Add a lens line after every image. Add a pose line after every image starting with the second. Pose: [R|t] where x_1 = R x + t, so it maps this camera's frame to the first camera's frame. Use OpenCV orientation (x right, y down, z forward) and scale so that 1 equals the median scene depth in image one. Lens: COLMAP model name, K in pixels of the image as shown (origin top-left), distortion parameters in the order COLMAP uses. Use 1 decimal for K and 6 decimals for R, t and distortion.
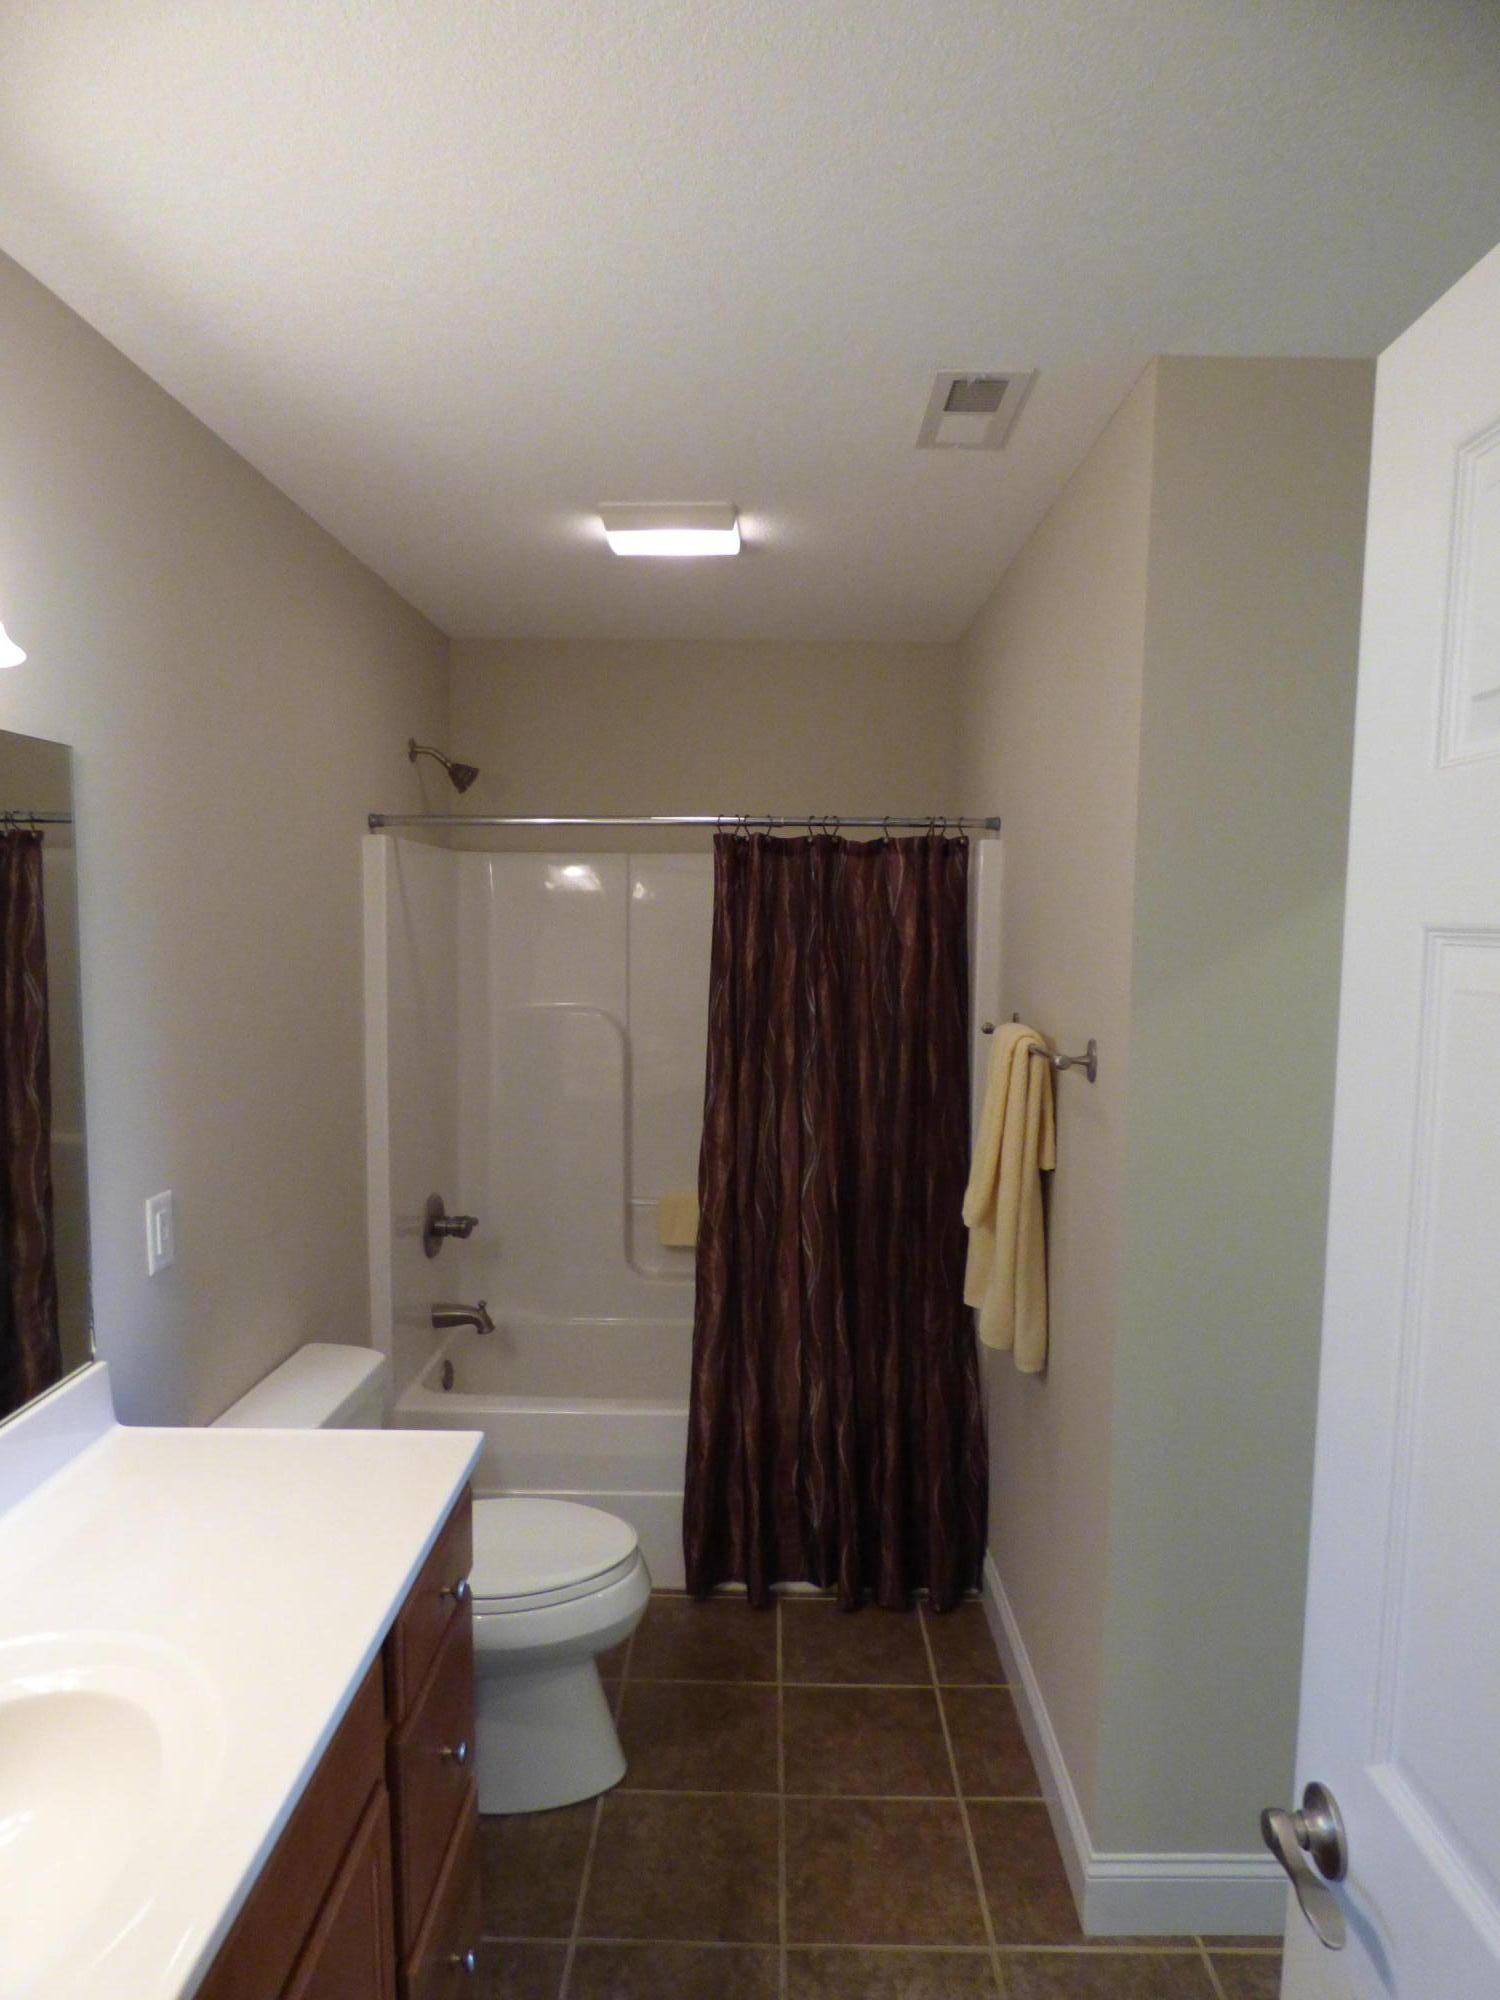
lens RADIAL K [[1166.6, 0, 750.0], [0, 1166.6, 1000.0], [0, 0, 1]] dist [-0.032915, -0.001173]
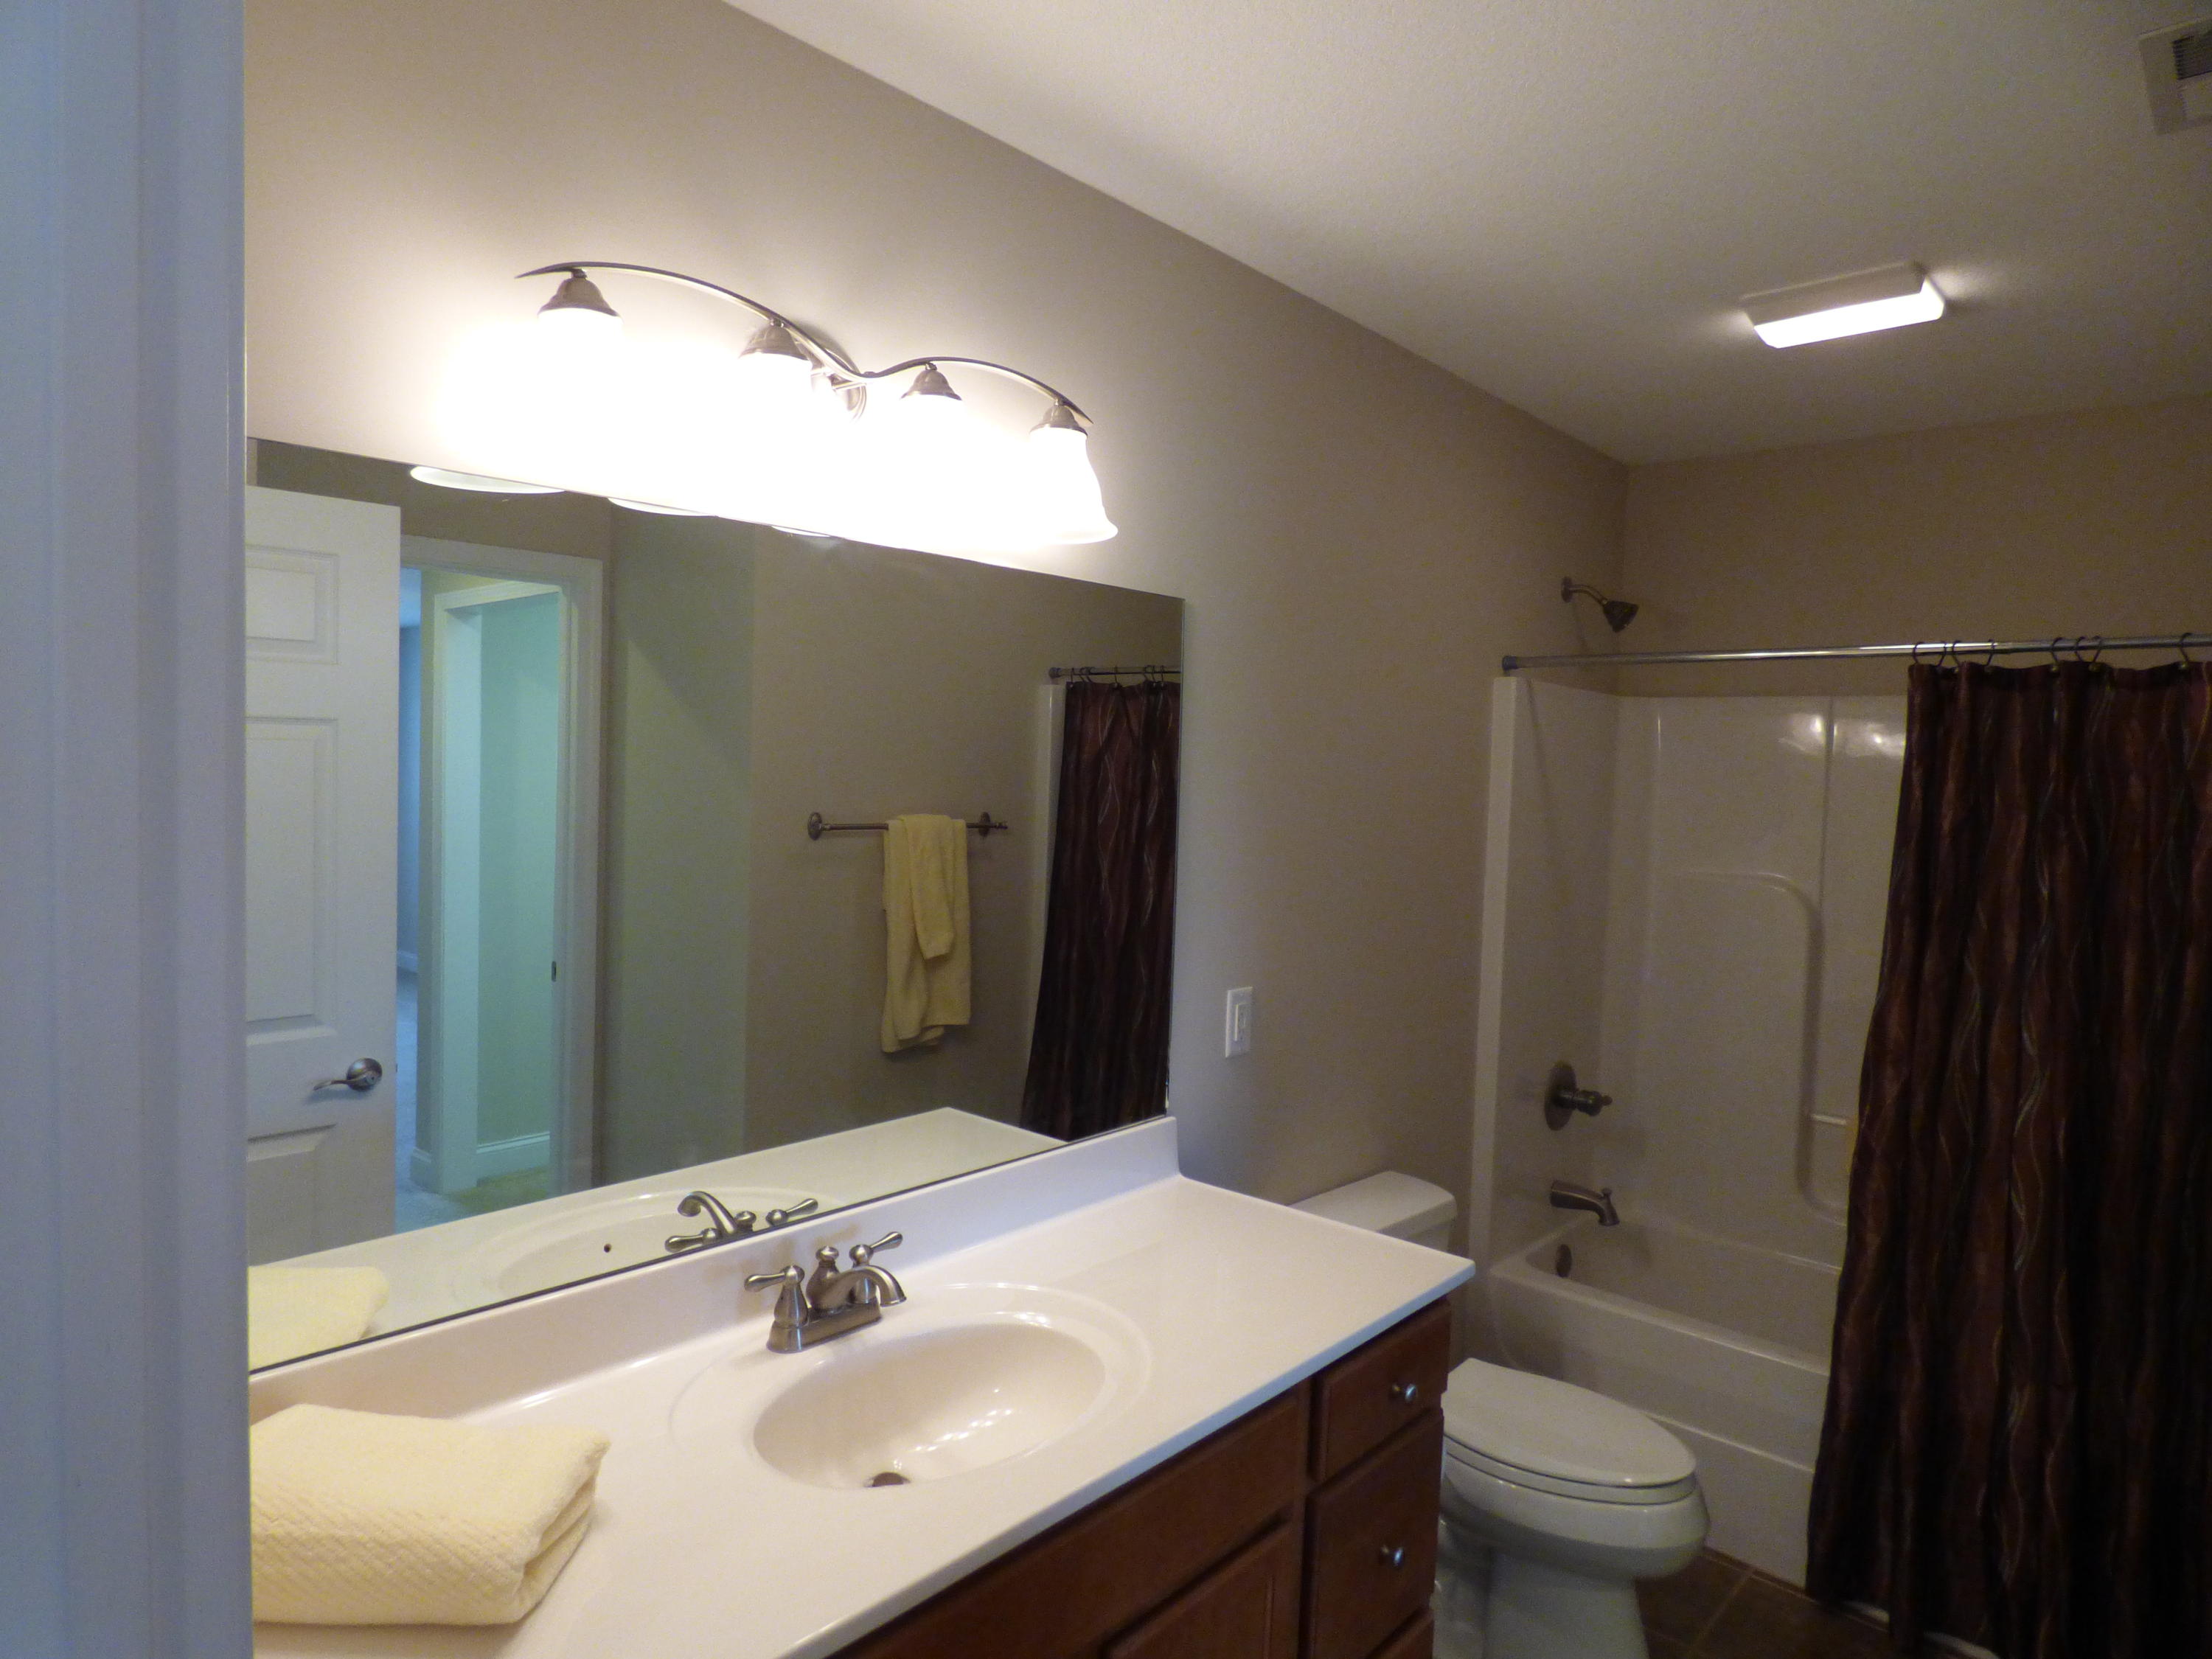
lens RADIAL K [[1315.4, 0, 1101.7], [0, 1315.4, 841.8], [0, 0, 1]] dist [-0.016862, 0.000351]
pose [[0.741316, 0.052422, -0.669105, 0.164699], [-0.075711, 0.997113, -0.005761, 0.027418], [0.666872, 0.054930, 0.743145, -0.043543]]
